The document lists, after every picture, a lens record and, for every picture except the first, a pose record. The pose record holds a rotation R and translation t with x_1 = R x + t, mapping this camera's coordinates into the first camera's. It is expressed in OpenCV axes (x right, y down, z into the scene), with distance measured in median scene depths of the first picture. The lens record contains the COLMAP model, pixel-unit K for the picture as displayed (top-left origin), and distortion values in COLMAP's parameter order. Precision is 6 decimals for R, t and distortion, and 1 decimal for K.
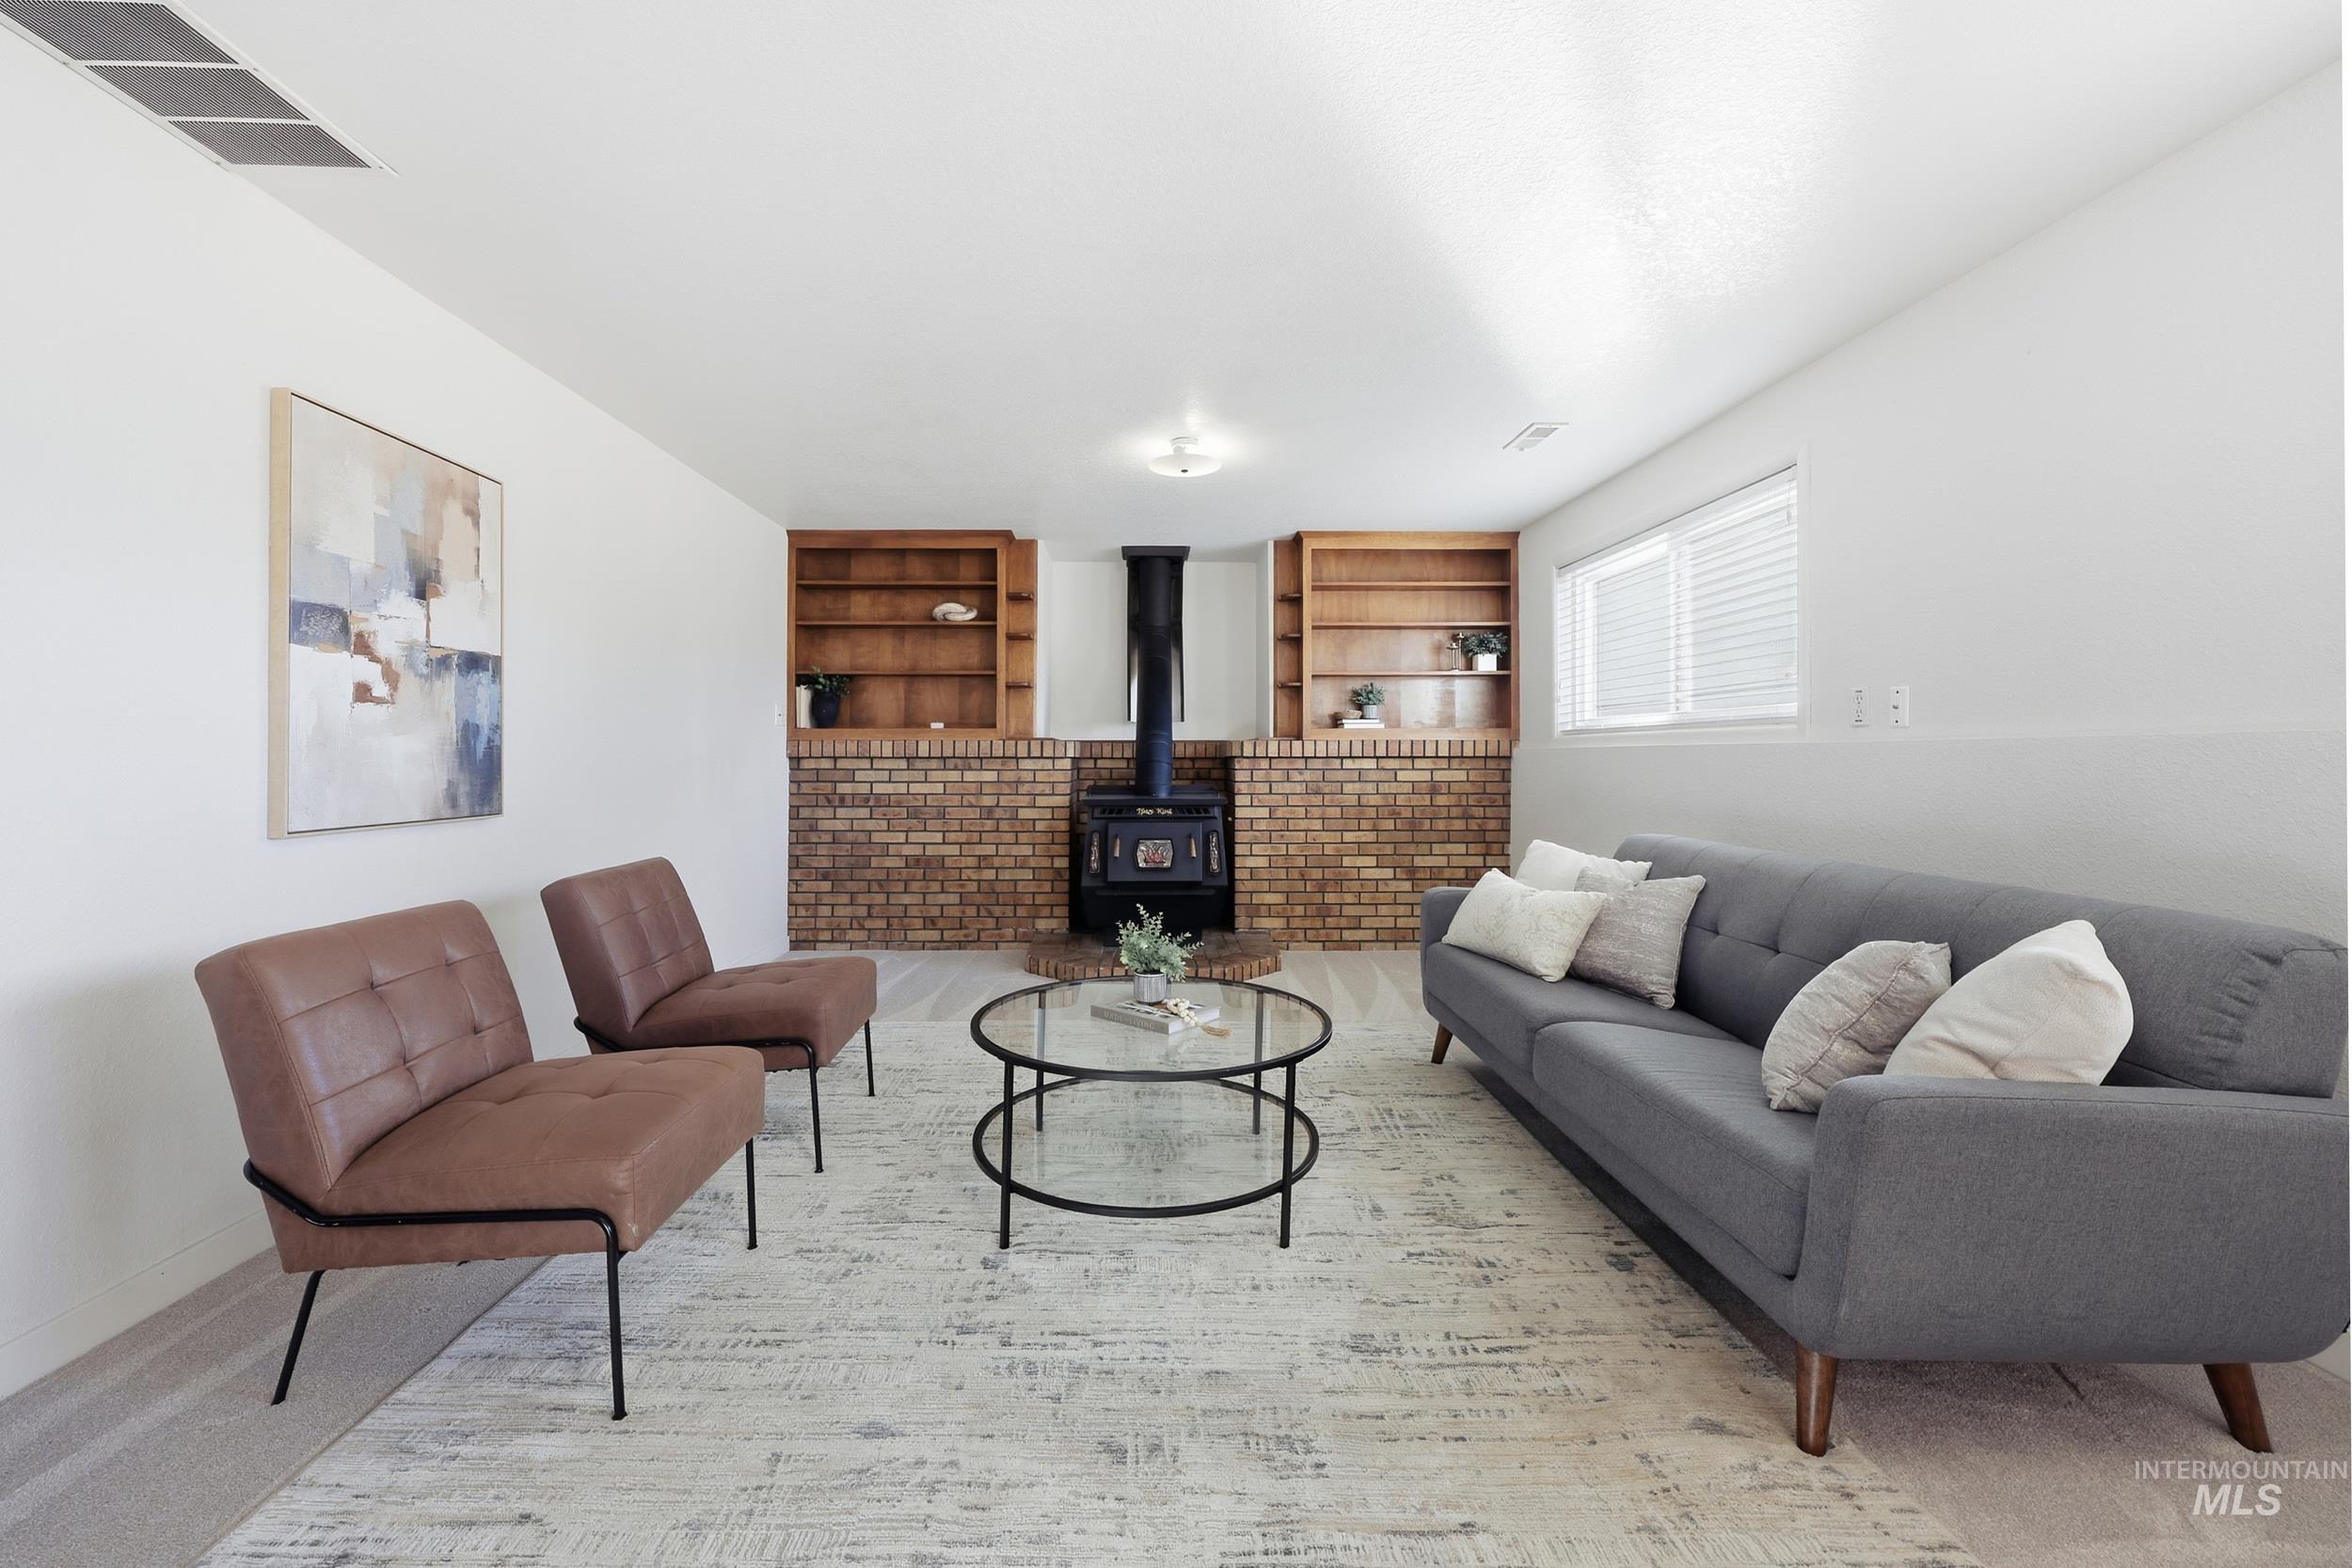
lens RADIAL K [[1014.3, 0, 1132.1], [0, 1014.3, 750.8], [0, 0, 1]] dist [0.000582, -0.000008]
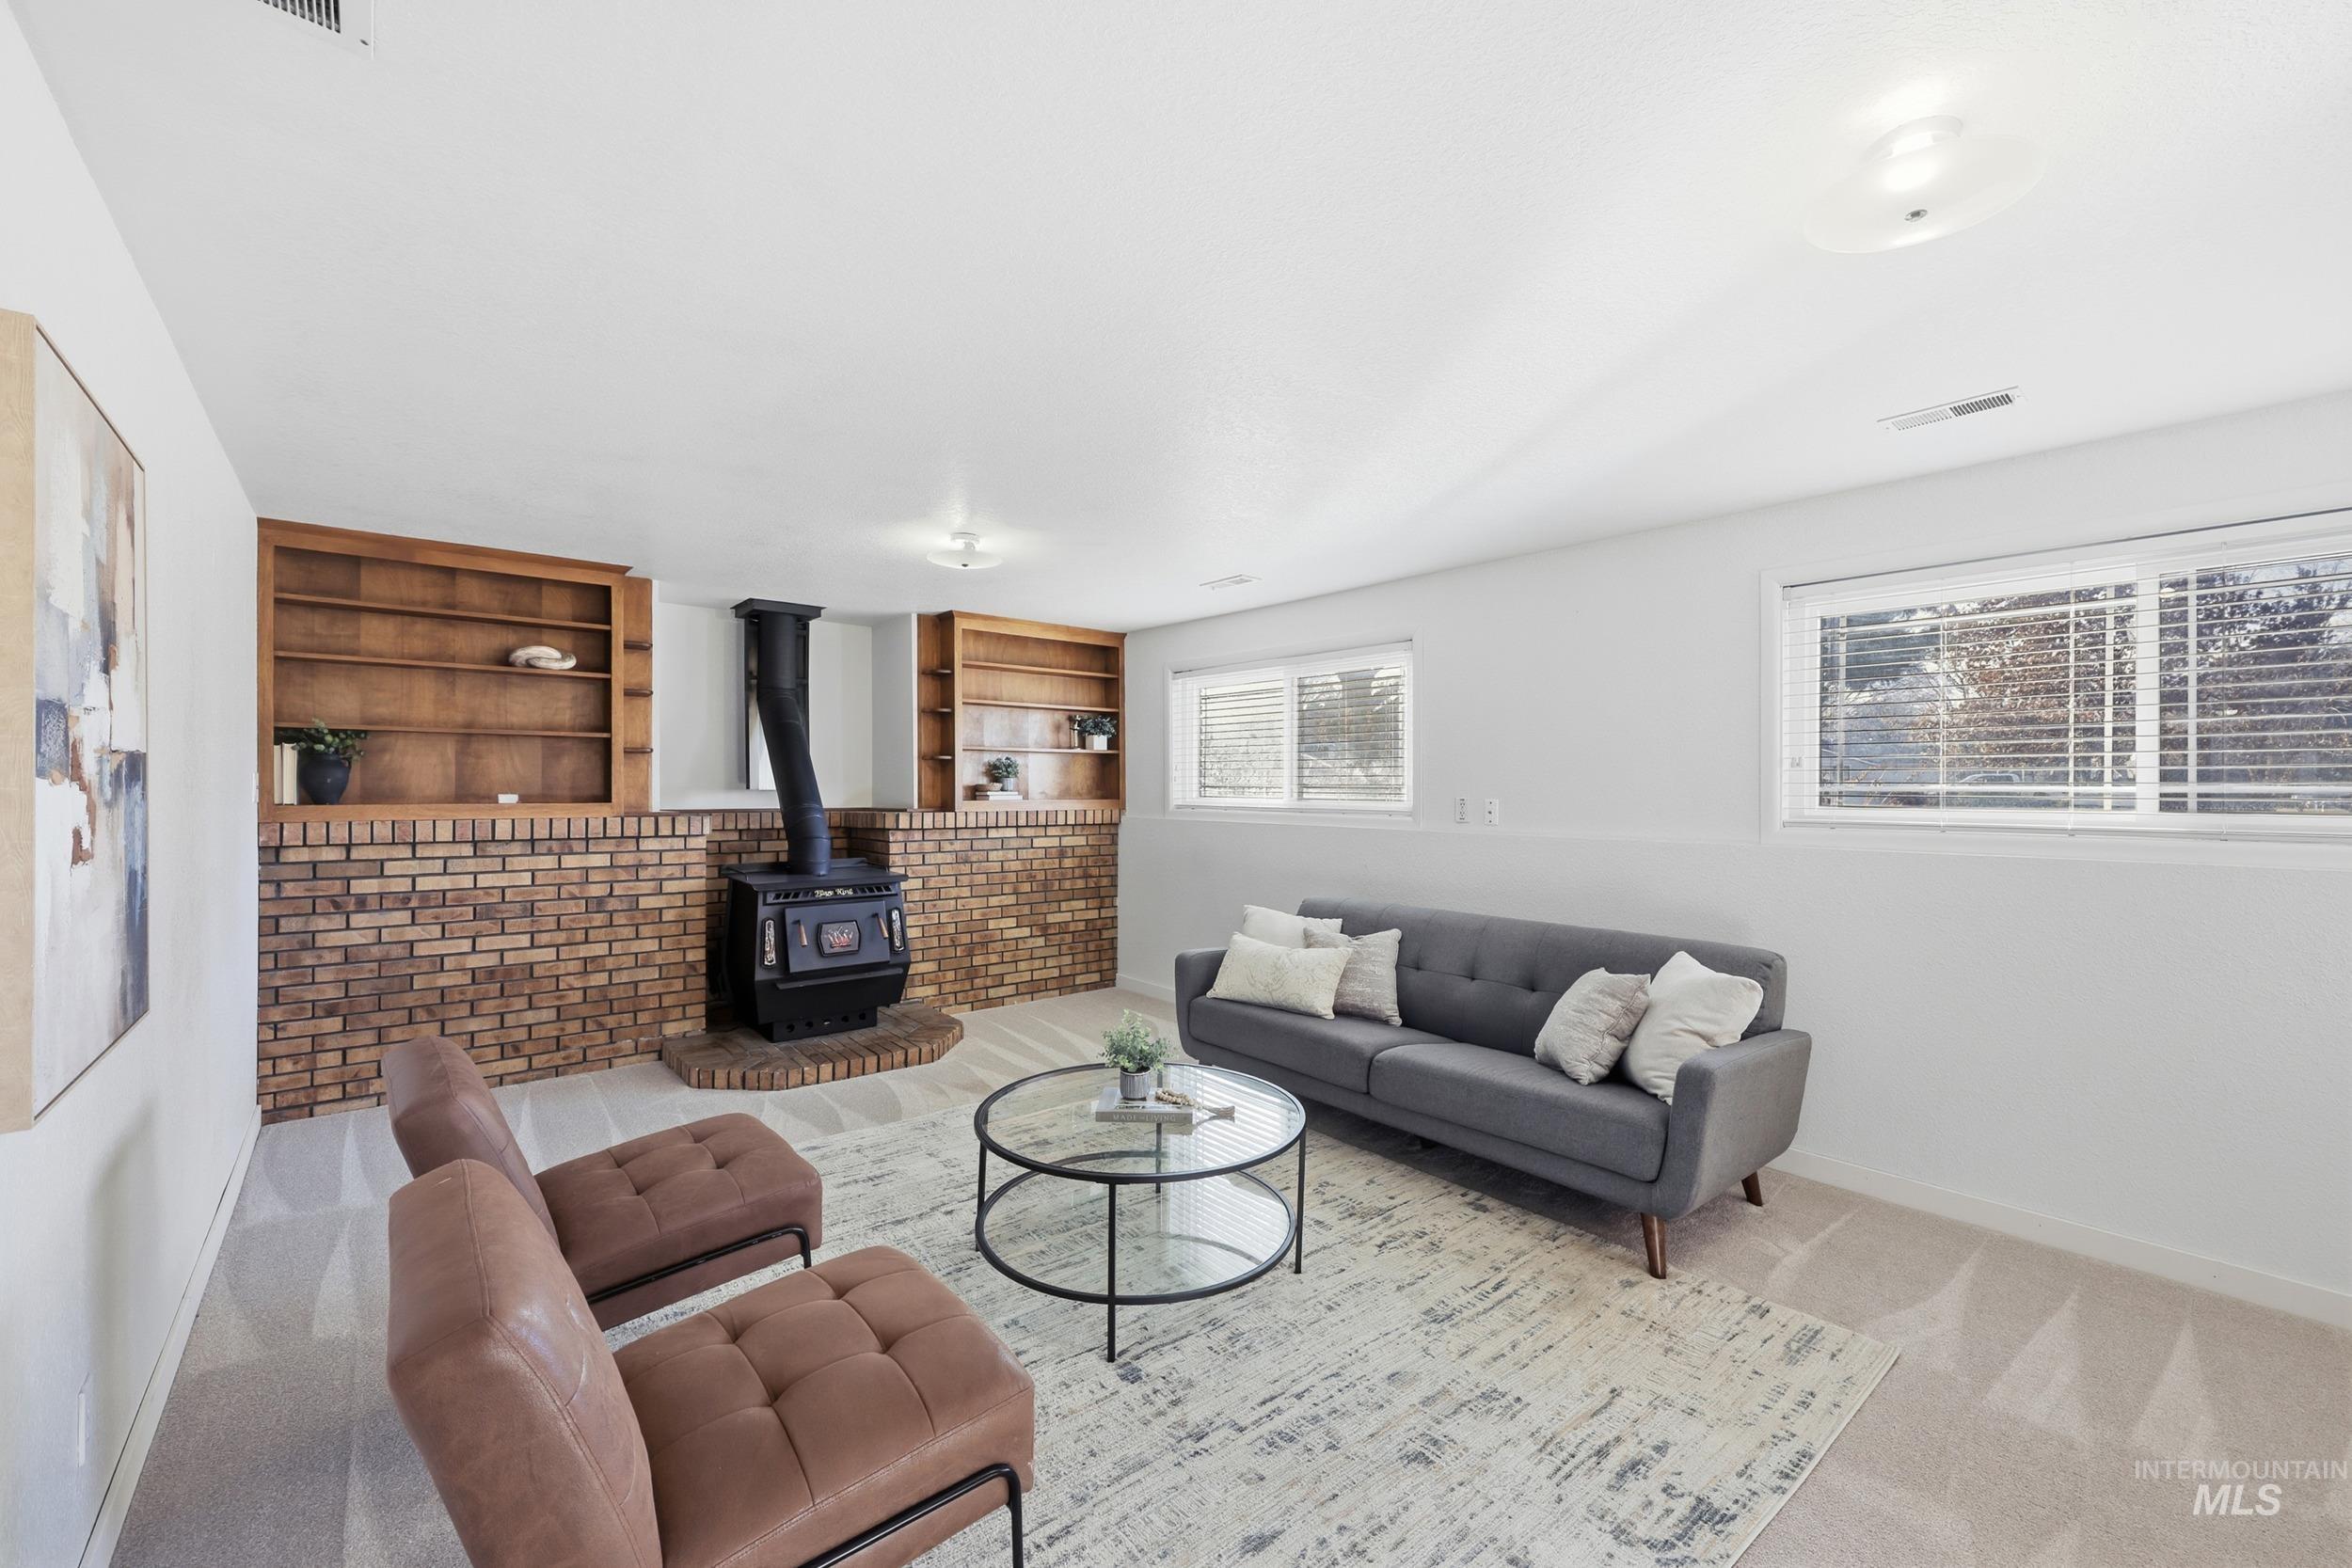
lens RADIAL K [[975.4, 0, 1213.4], [0, 975.4, 783.6], [0, 0, 1]] dist [0.000905, 0.000021]
pose [[0.751510, 0.004177, 0.659709, -0.290596], [-0.009276, 0.999948, 0.004235, -0.045802], [-0.659657, -0.009303, 0.751509, 0.071839]]
